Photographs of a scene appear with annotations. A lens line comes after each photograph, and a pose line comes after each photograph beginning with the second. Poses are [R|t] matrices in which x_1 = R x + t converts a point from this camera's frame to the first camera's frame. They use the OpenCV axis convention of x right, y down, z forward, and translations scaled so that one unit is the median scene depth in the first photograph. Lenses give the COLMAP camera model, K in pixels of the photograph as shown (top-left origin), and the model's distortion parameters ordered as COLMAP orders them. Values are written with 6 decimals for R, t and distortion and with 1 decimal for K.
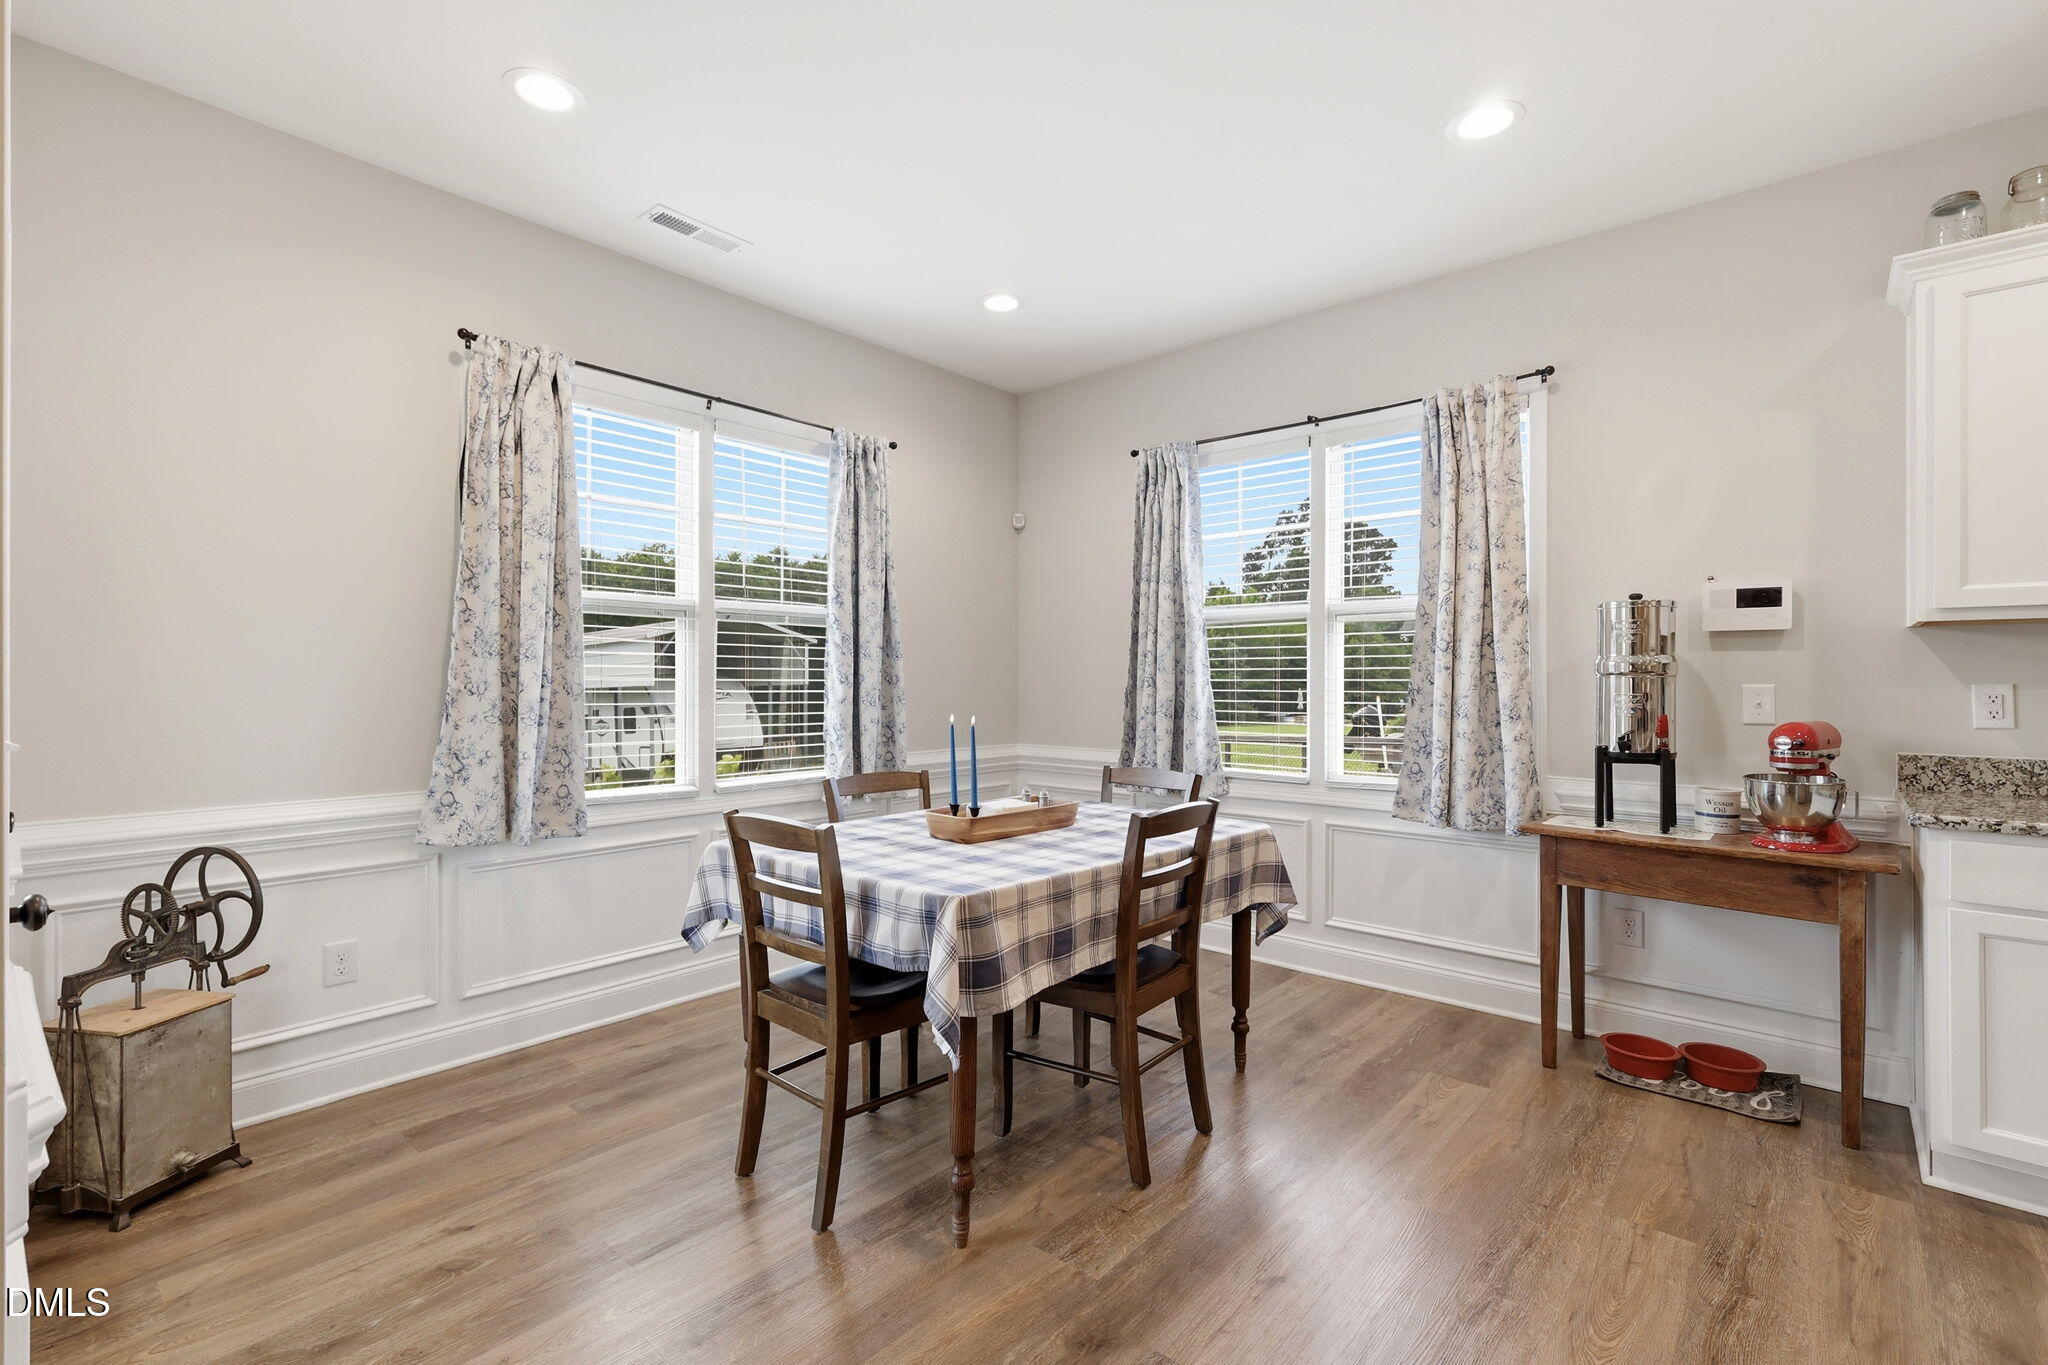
lens RADIAL K [[901.7, 0, 1022.0], [0, 901.7, 678.5], [0, 0, 1]] dist [-0.000448, 0.000023]
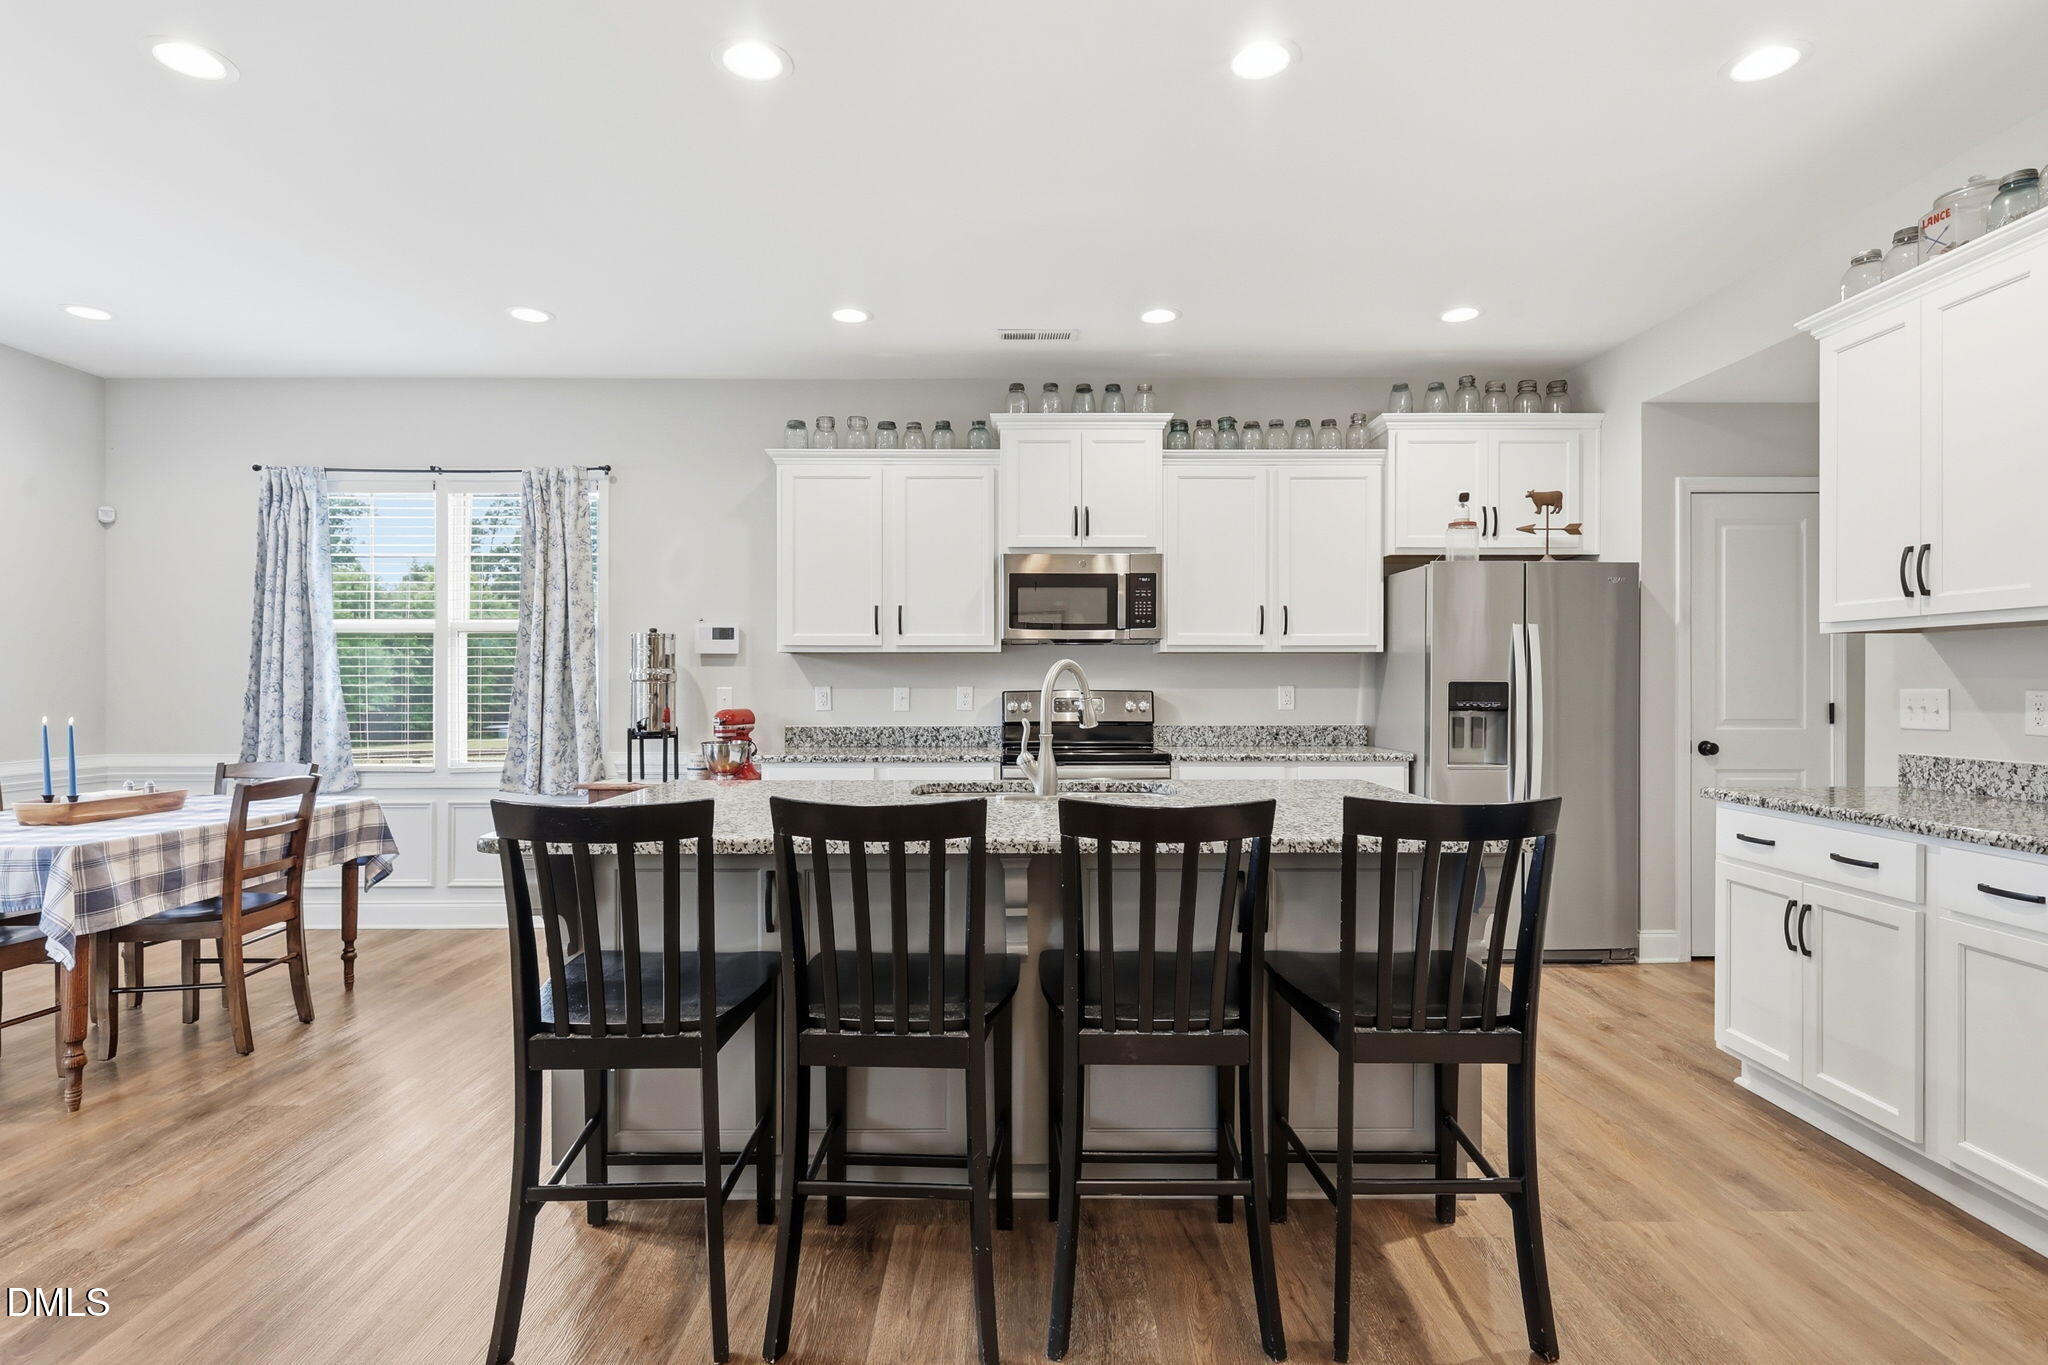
lens RADIAL K [[1060.0, 0, 1021.0], [0, 1060.0, 684.4], [0, 0, 1]] dist [0.005723, 0.002542]
pose [[0.749282, -0.001753, 0.662249, -0.043454], [0.000639, 0.999998, 0.001924, -0.002082], [-0.662251, -0.001018, 0.749281, -0.775178]]
